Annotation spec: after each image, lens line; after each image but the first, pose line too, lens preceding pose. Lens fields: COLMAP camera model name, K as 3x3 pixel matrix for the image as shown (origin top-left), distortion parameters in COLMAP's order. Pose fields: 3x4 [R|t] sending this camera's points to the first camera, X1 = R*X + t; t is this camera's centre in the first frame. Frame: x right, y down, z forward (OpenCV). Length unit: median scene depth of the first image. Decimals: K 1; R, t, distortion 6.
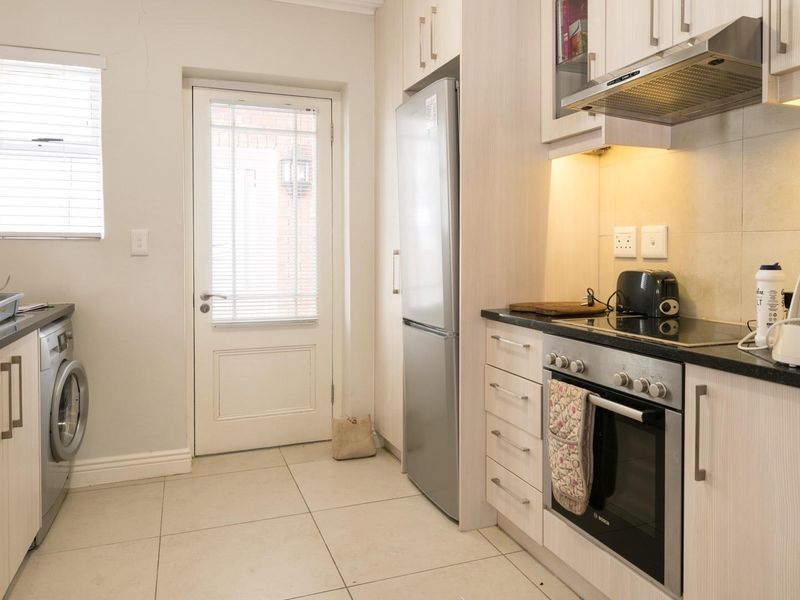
lens RADIAL K [[588.9, 0, 401.6], [0, 588.9, 261.2], [0, 0, 1]] dist [0.002917, 0.001584]
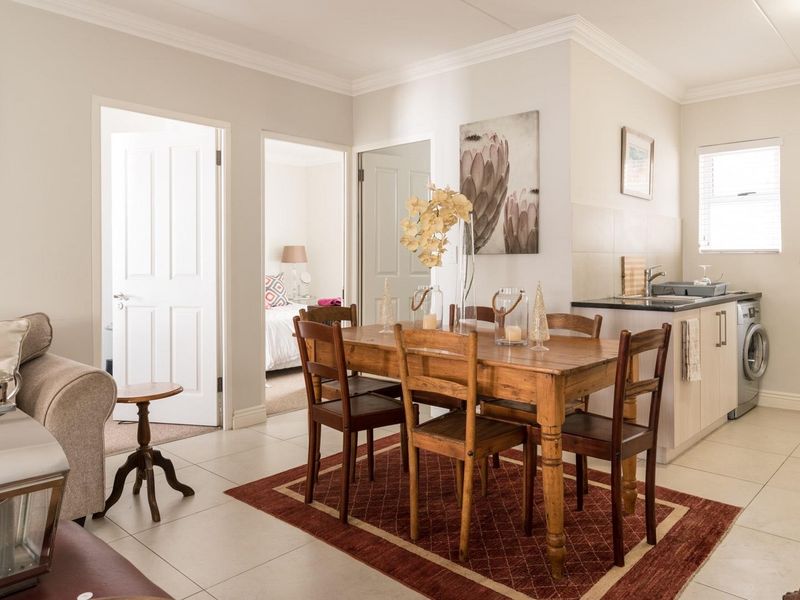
lens RADIAL K [[596.2, 0, 403.0], [0, 596.2, 257.4], [0, 0, 1]] dist [-0.002096, 0.001417]
pose [[0.451653, -0.005135, -0.892179, 0.578504], [-0.015658, 0.999784, -0.013681, 0.015493], [0.892056, 0.020149, 0.451475, -0.780868]]
